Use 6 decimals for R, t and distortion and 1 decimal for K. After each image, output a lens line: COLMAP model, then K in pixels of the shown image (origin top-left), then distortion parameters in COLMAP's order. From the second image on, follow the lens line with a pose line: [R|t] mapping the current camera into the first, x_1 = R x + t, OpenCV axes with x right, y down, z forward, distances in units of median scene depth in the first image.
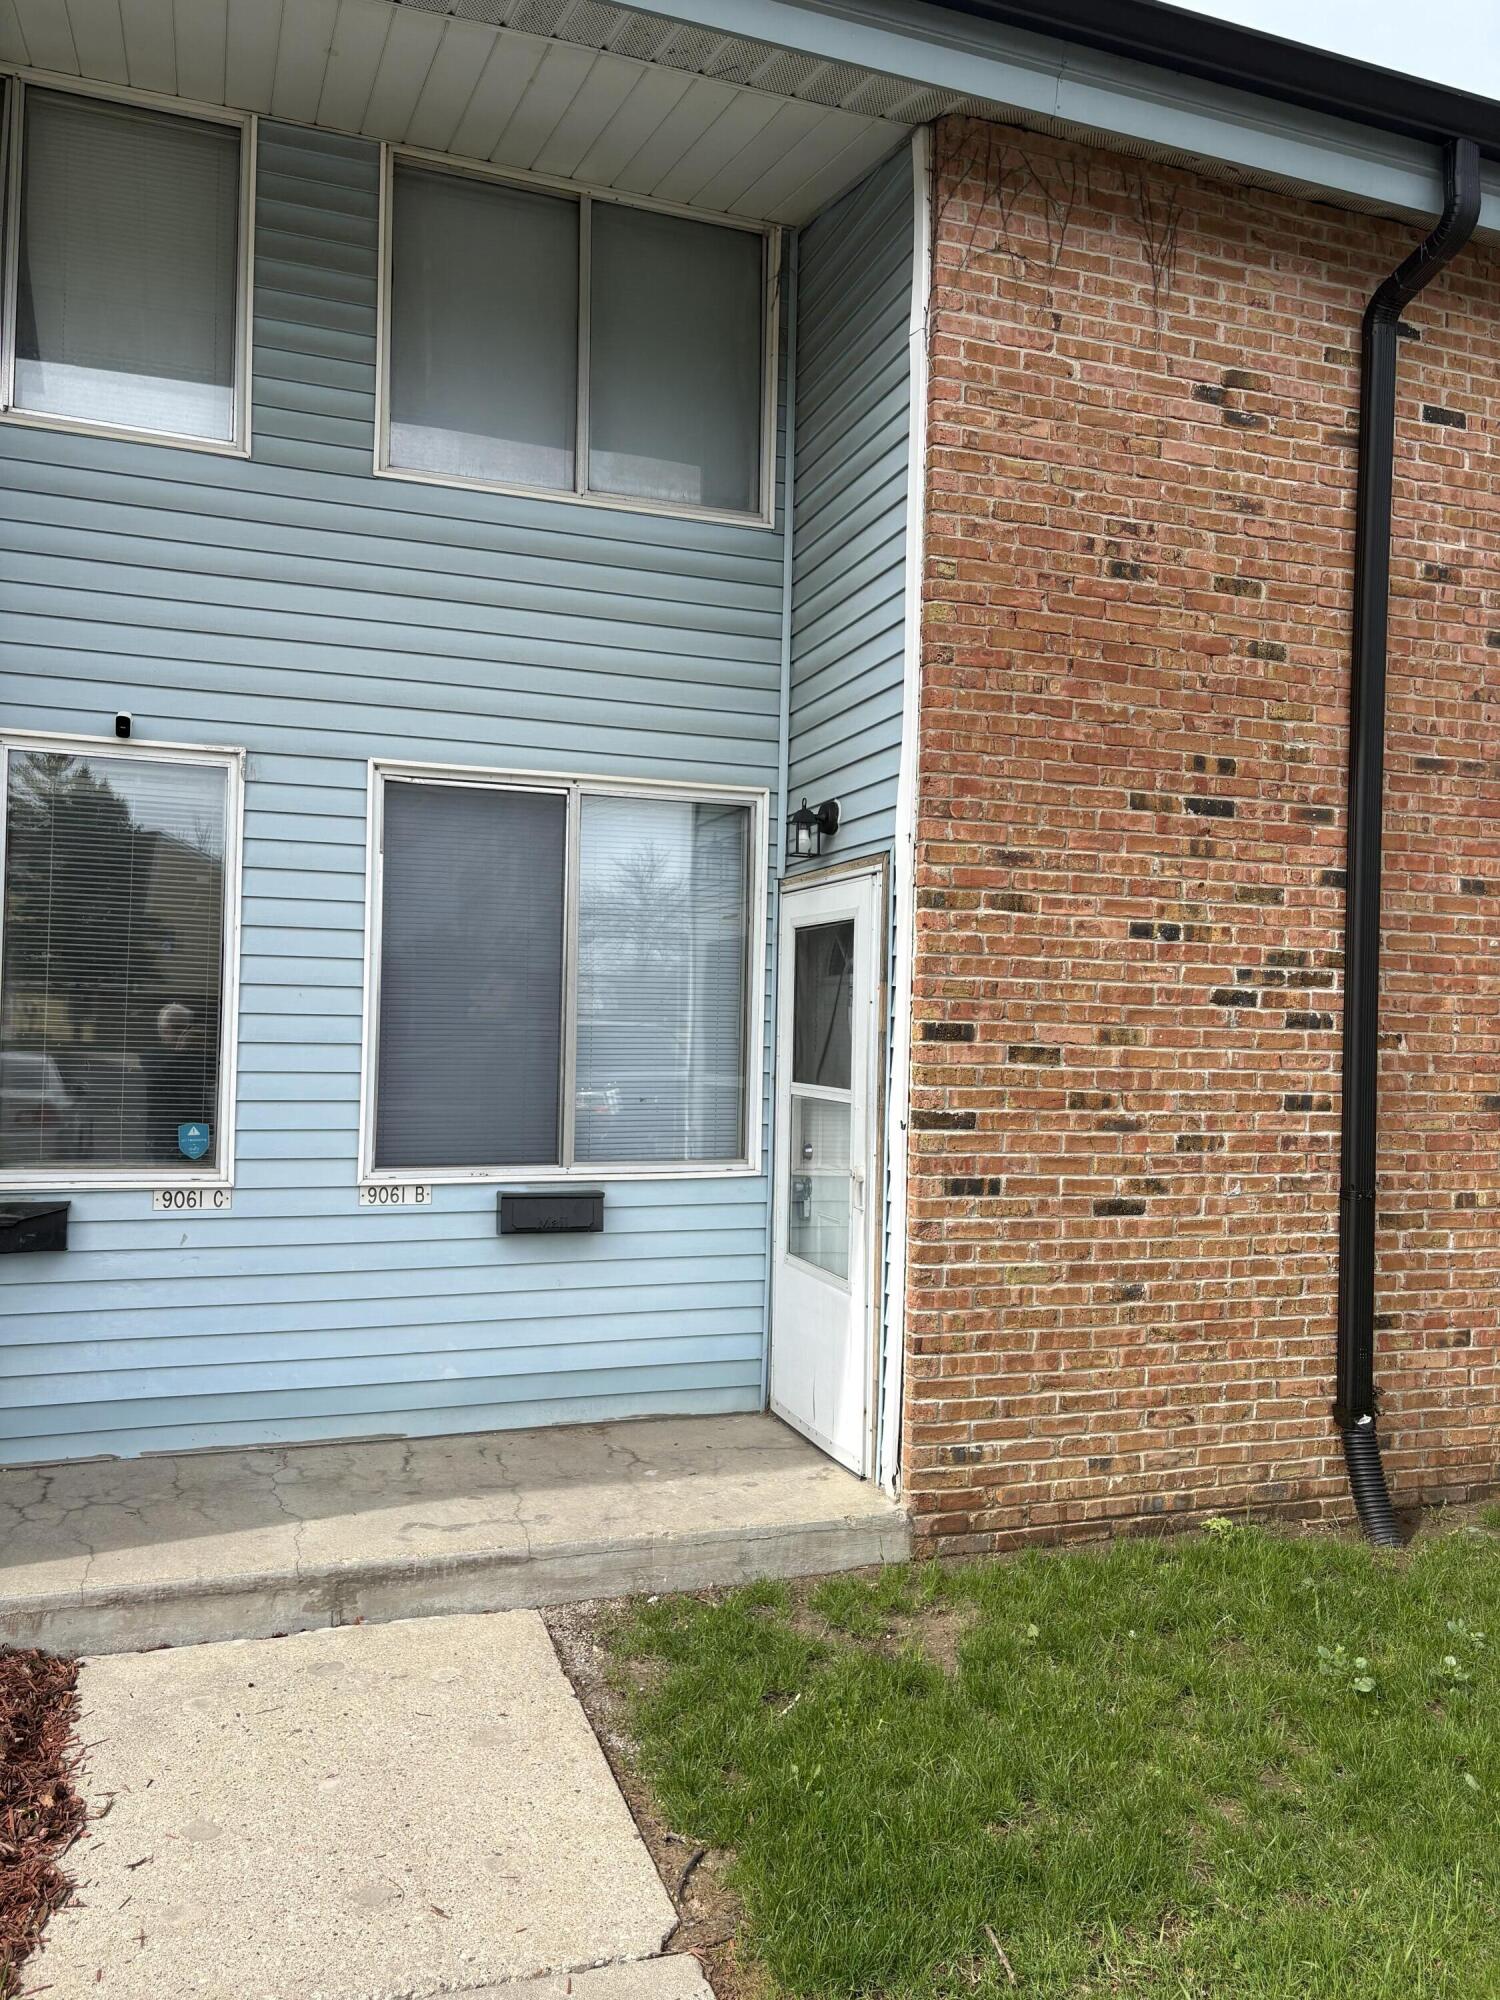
lens RADIAL K [[1519.5, 0, 760.7], [0, 1519.5, 1007.3], [0, 0, 1]] dist [0.048699, -0.012272]
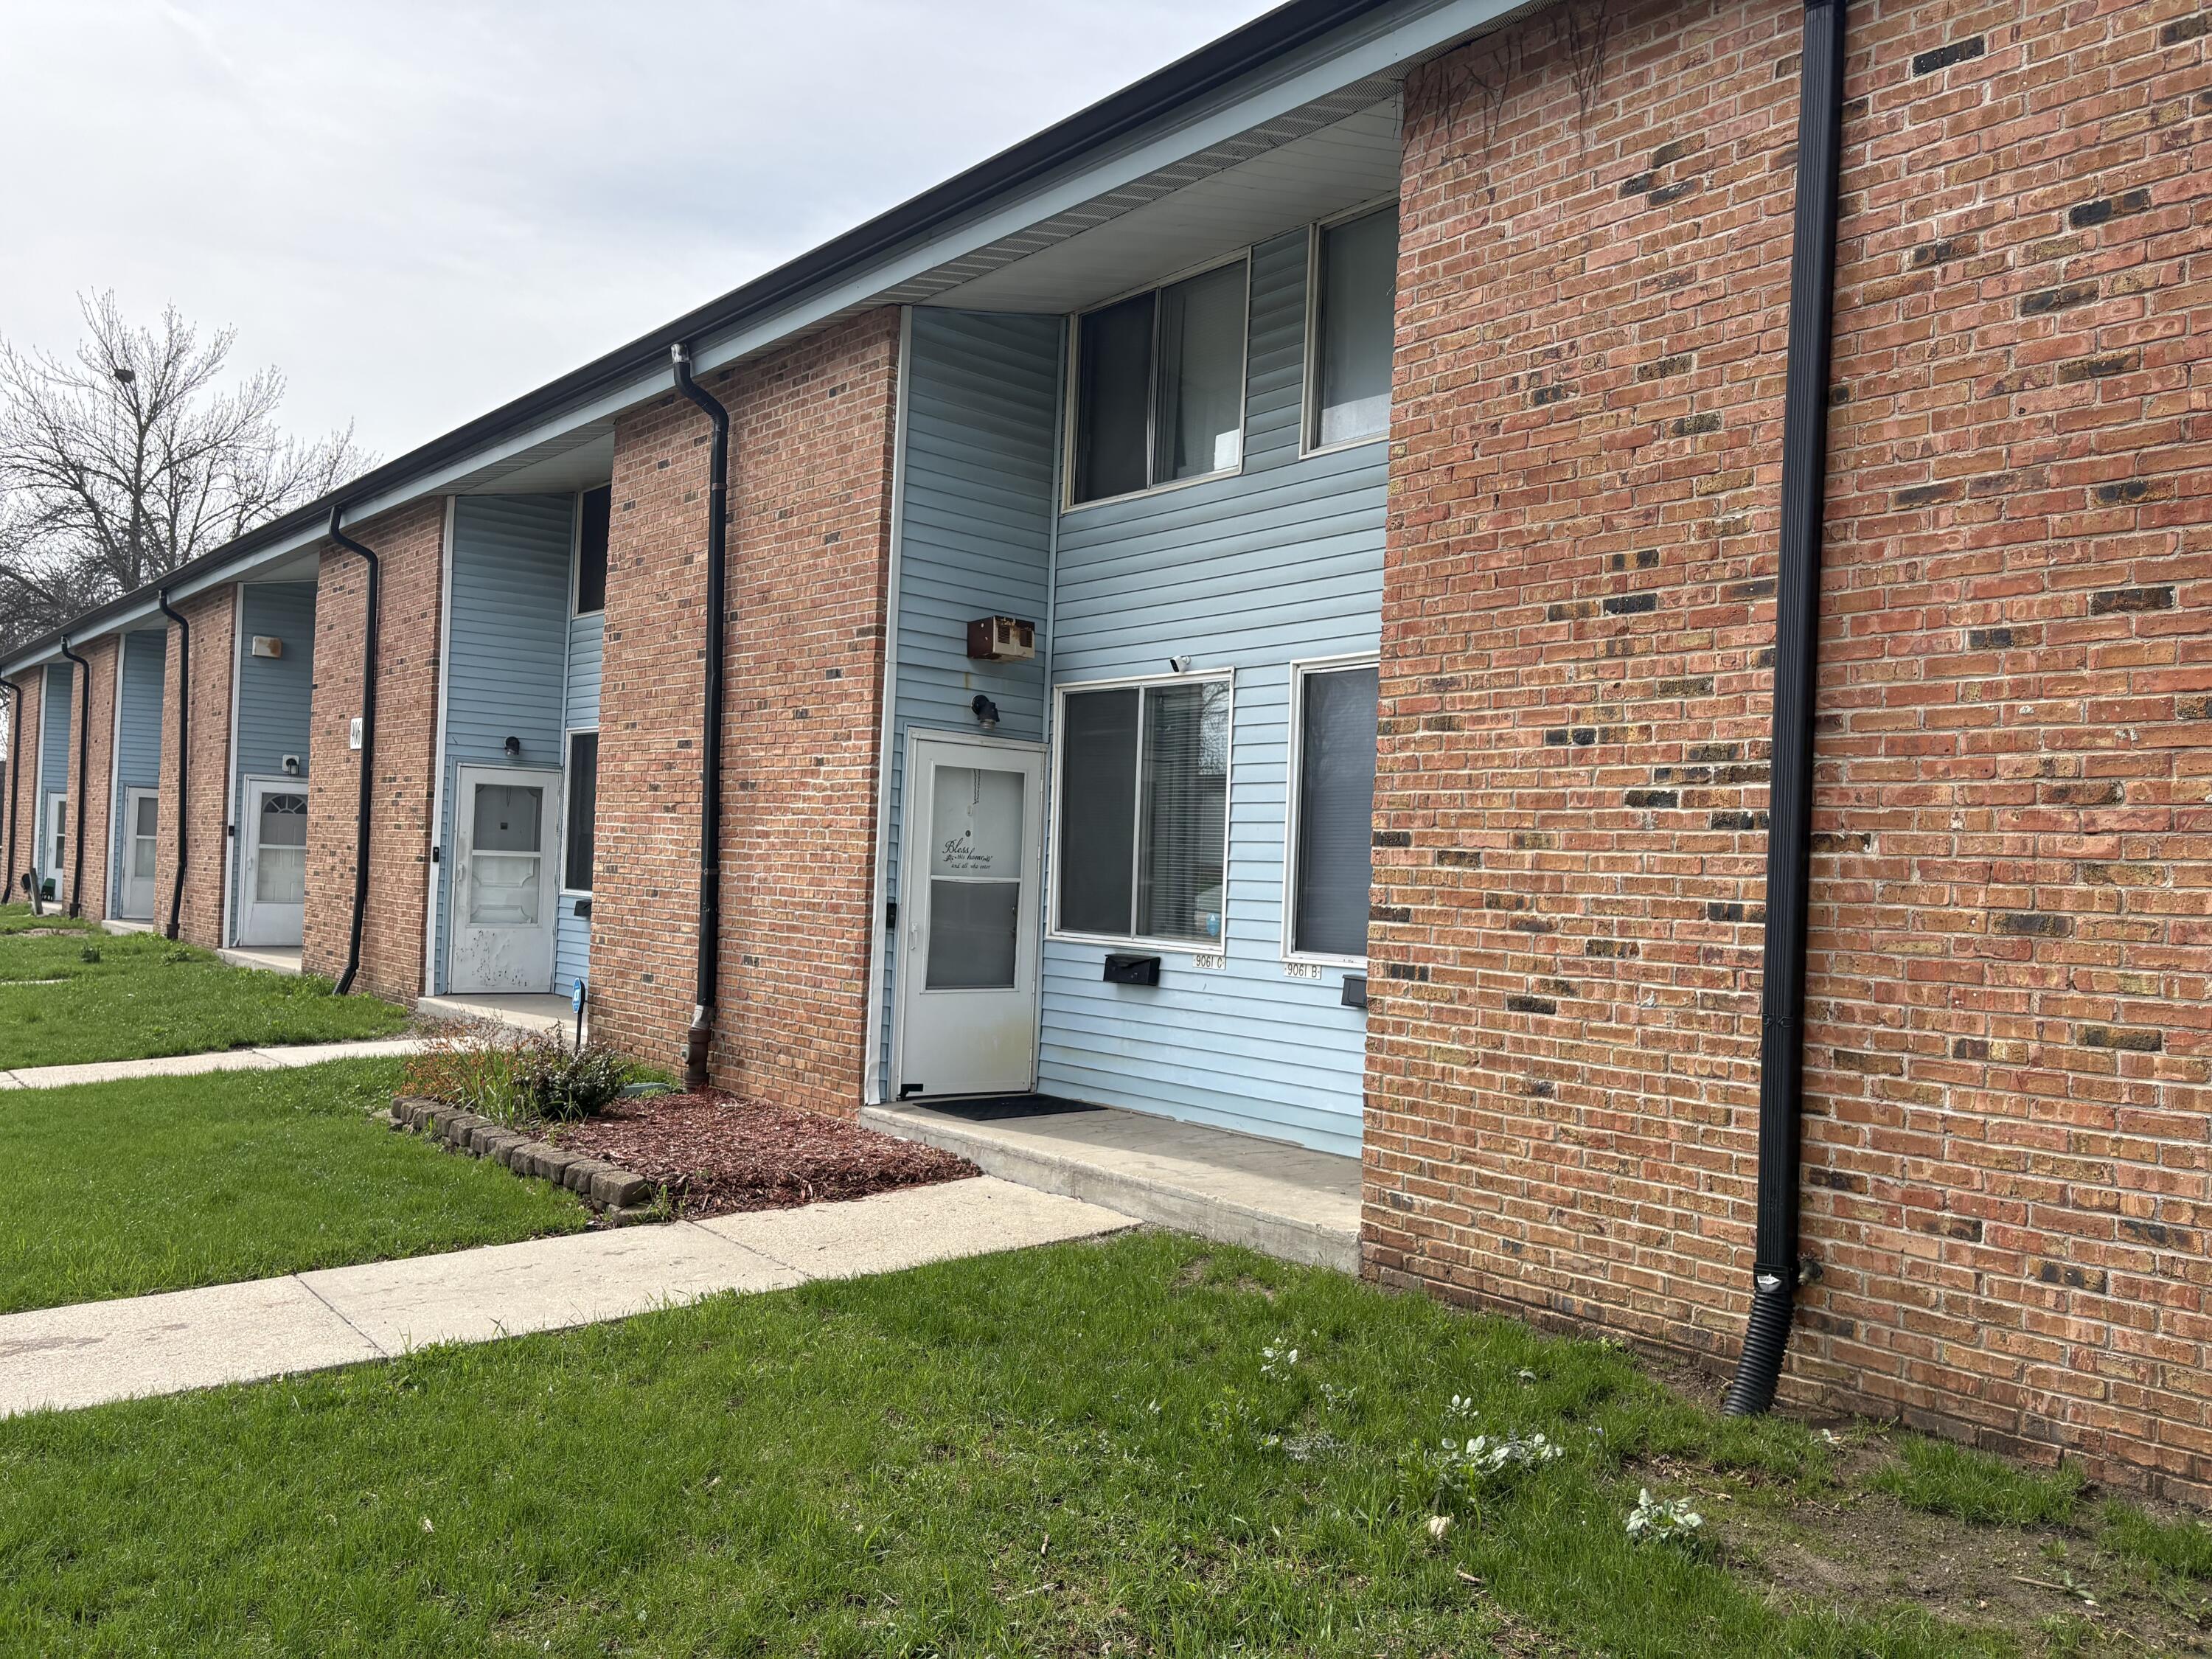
lens RADIAL K [[1680.5, 0, 1108.8], [0, 1680.5, 828.8], [0, 0, 1]] dist [0.048699, -0.012272]
pose [[0.337851, -0.031997, -0.940655, 1.186825], [-0.010585, 0.999230, -0.037791, 0.056036], [0.941140, 0.022725, 0.337252, 0.327219]]
